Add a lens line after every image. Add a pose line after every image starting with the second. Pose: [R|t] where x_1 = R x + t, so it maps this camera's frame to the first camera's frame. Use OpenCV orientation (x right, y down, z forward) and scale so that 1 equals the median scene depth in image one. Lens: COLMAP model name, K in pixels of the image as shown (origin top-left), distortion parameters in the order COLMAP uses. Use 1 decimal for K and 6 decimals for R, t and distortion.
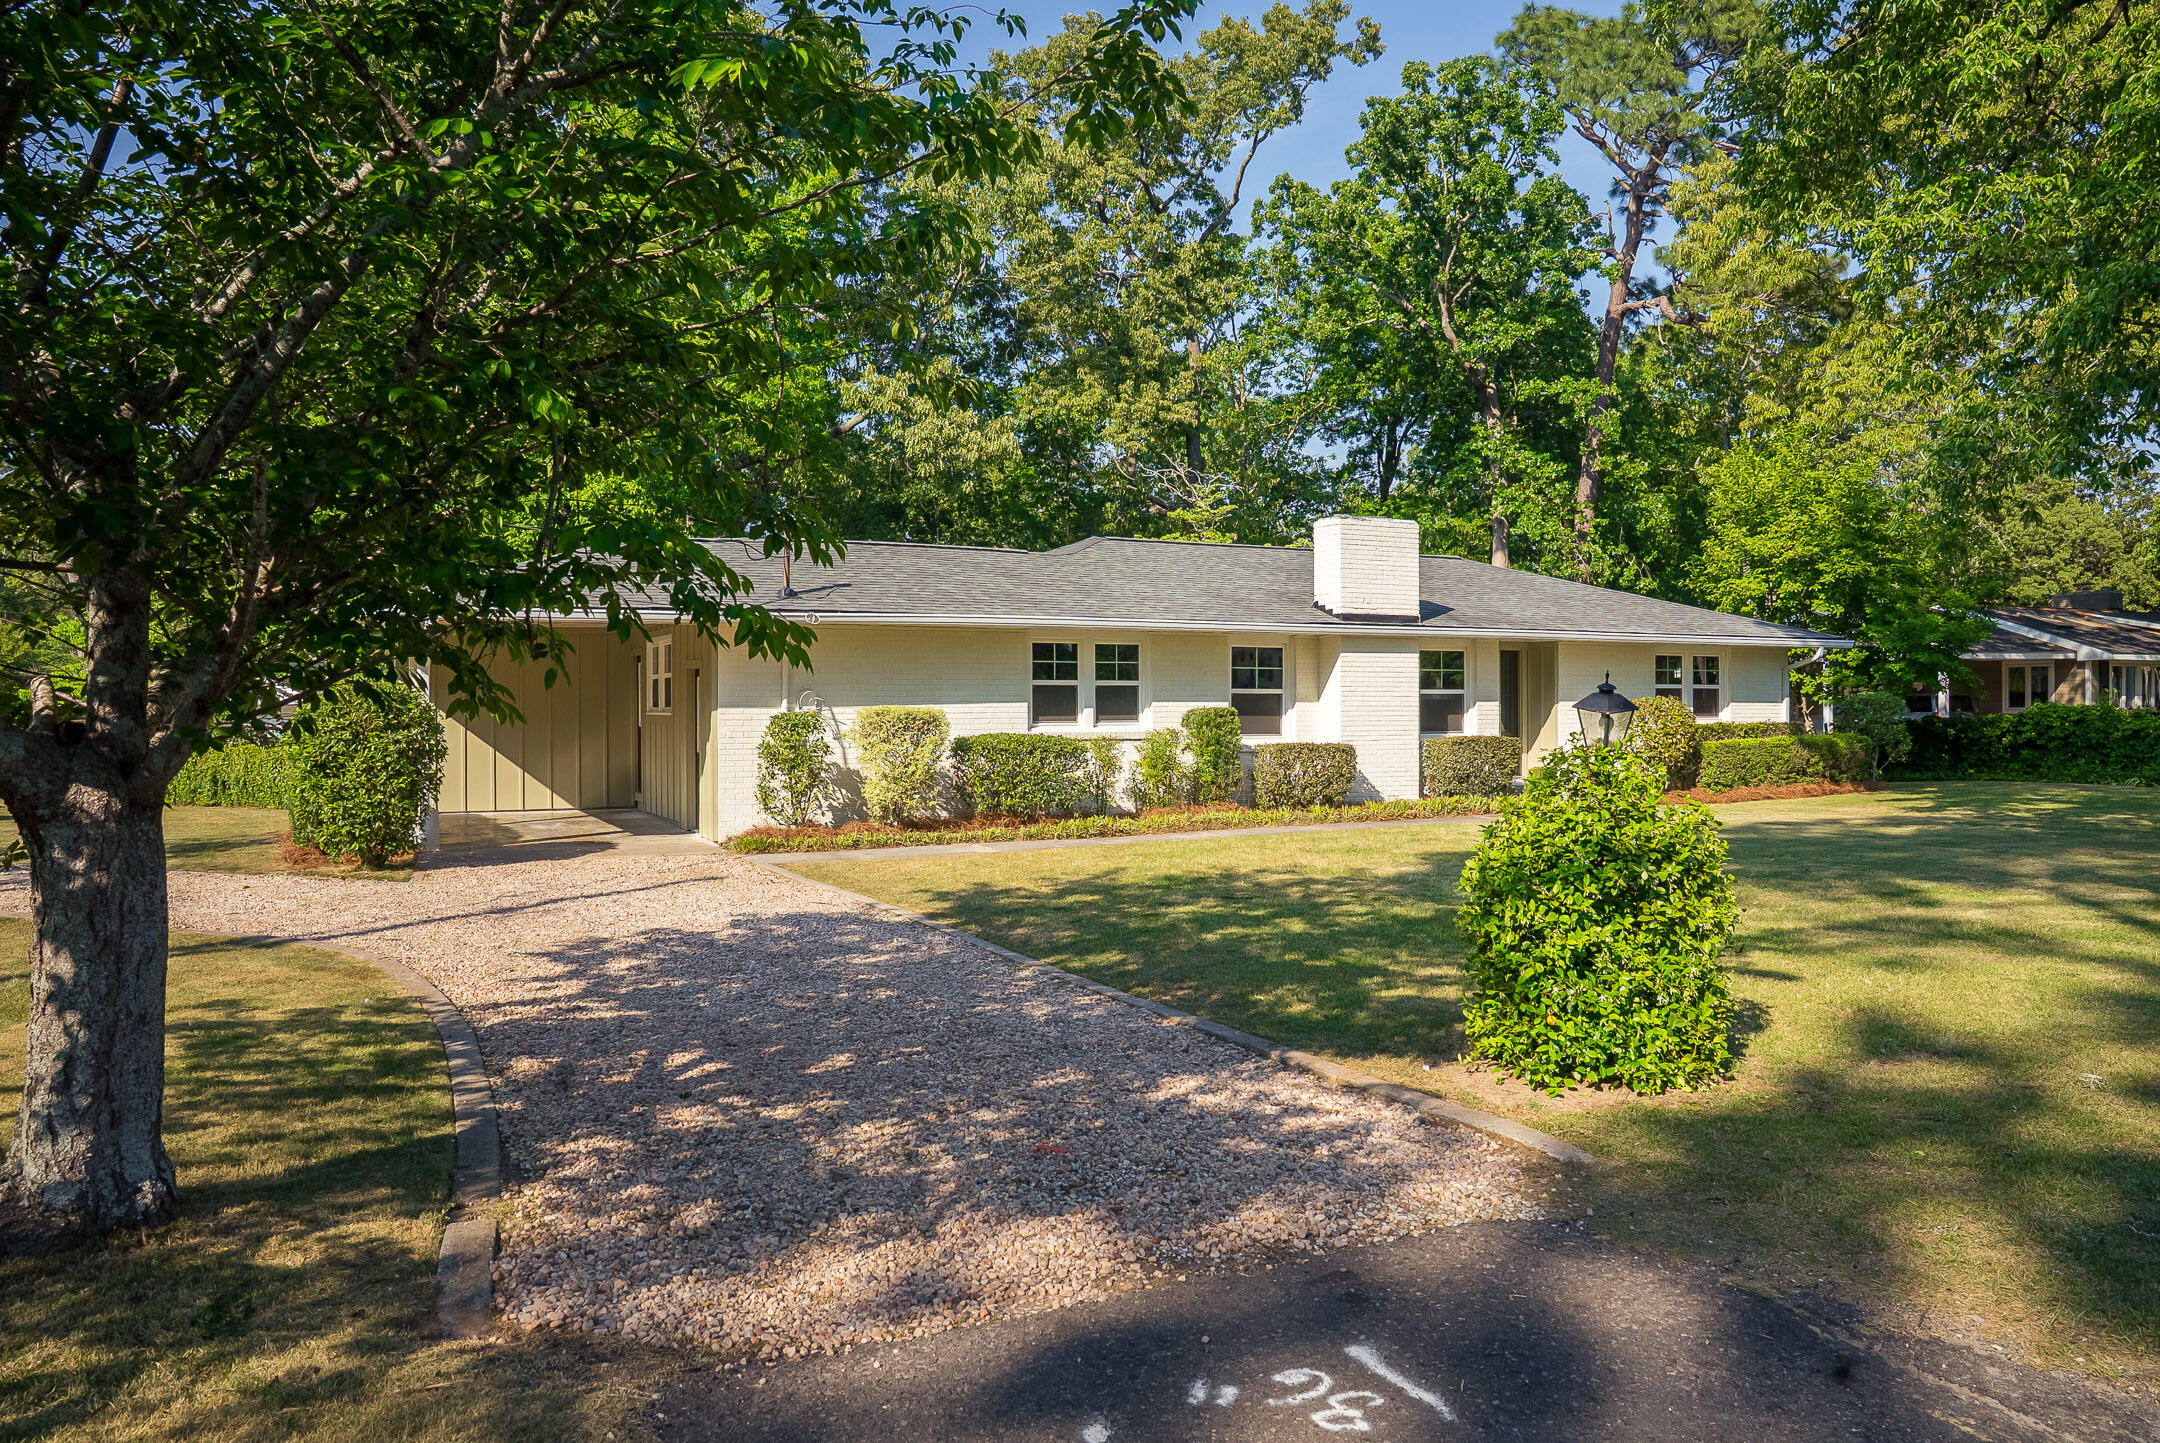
lens RADIAL K [[1527.4, 0, 1098.5], [0, 1527.4, 717.7], [0, 0, 1]] dist [-0.079513, 0.006014]
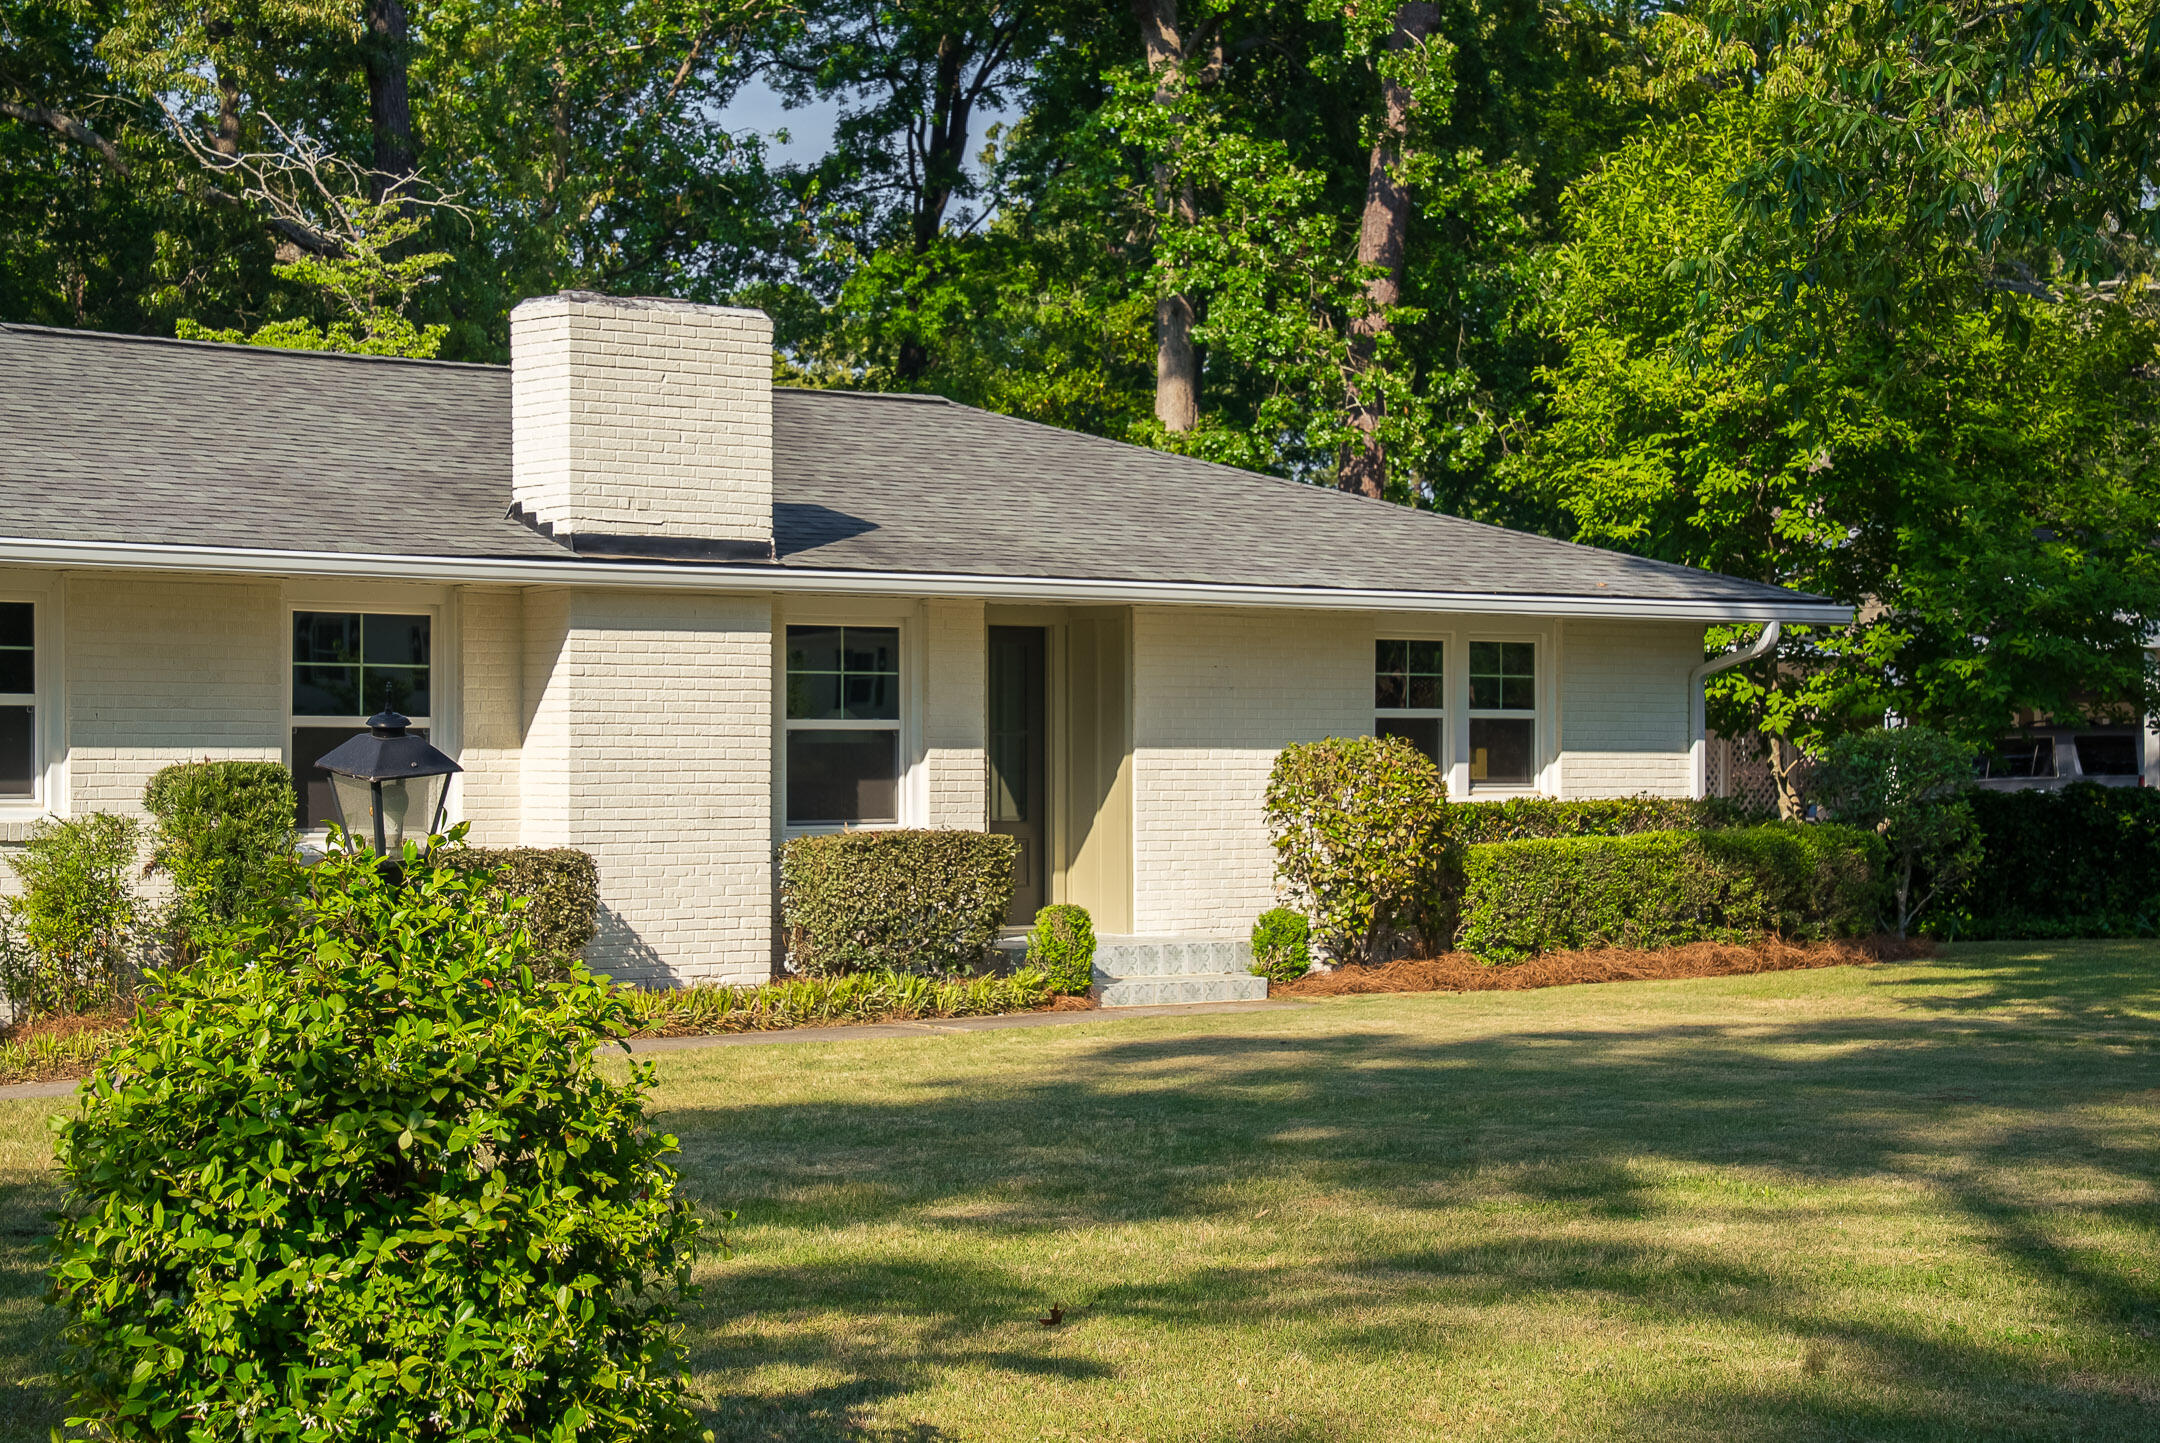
lens RADIAL K [[3844.3, 0, 1080.0], [0, 3844.3, 771.0], [0, 0, 1]] dist [0.278161, 0.000000]
pose [[0.980802, 0.001294, 0.195004, 0.080884], [-0.000486, 0.999991, -0.004191, -0.000042], [-0.195007, 0.004016, 0.980794, -0.041411]]
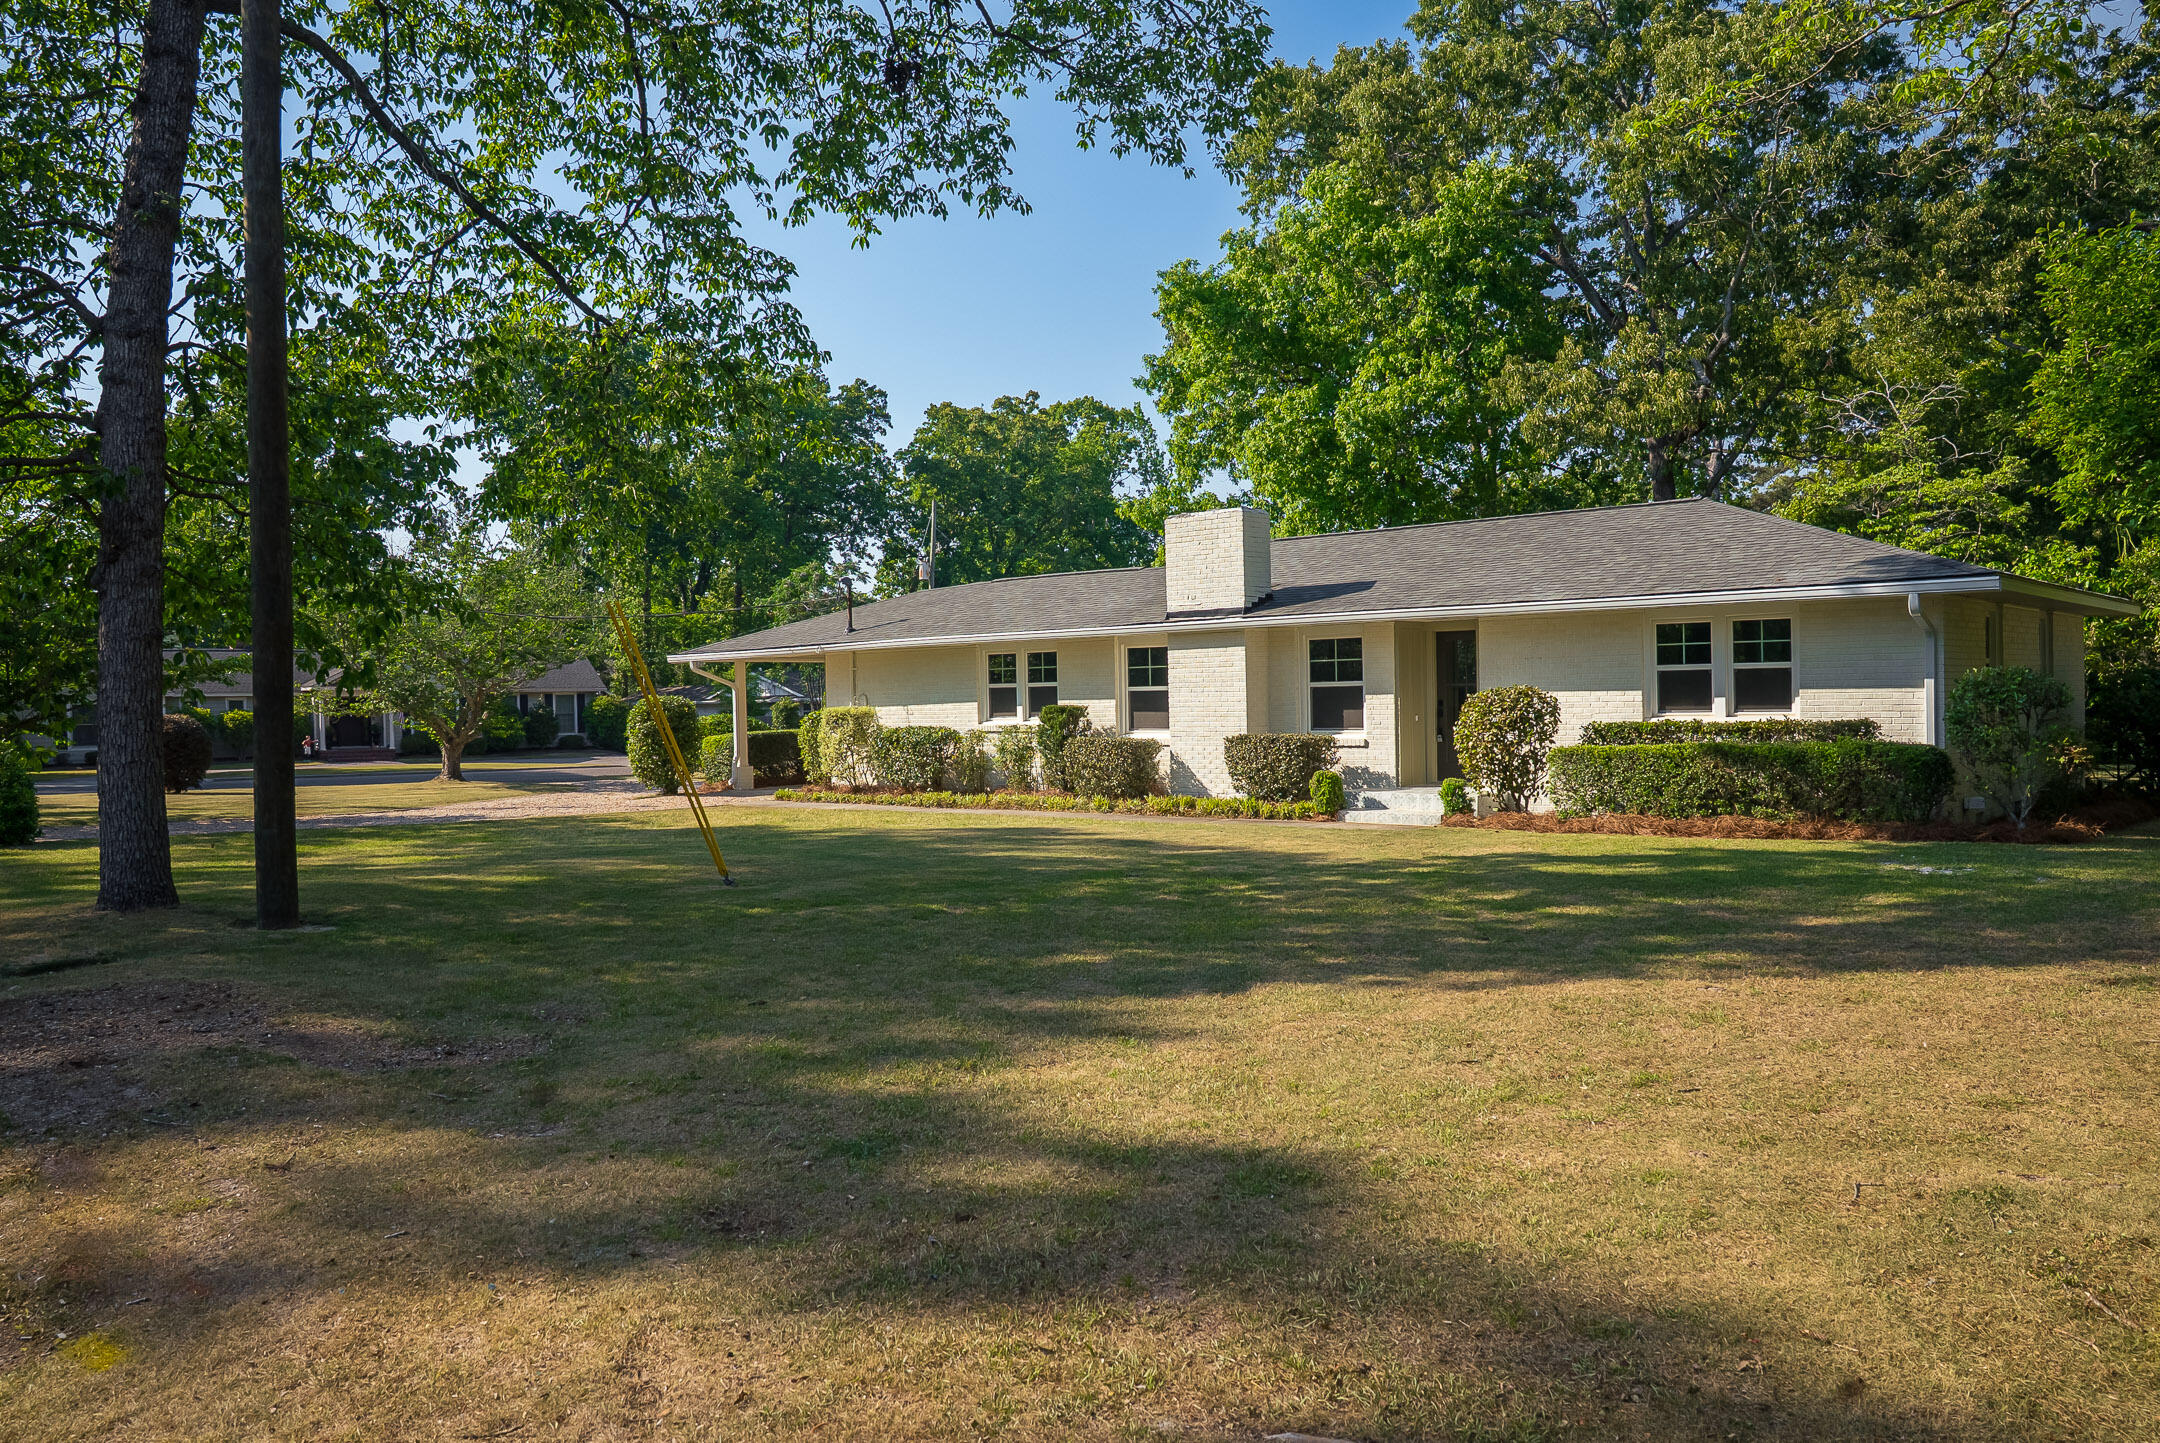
lens RADIAL K [[1591.6, 0, 1075.1], [0, 1591.6, 740.6], [0, 0, 1]] dist [-0.114591, 0.072150]
pose [[0.332245, 0.019262, -0.942997, 1.016943], [0.008209, 0.999695, 0.023313, -0.006427], [0.943158, -0.015487, 0.331985, 0.520255]]
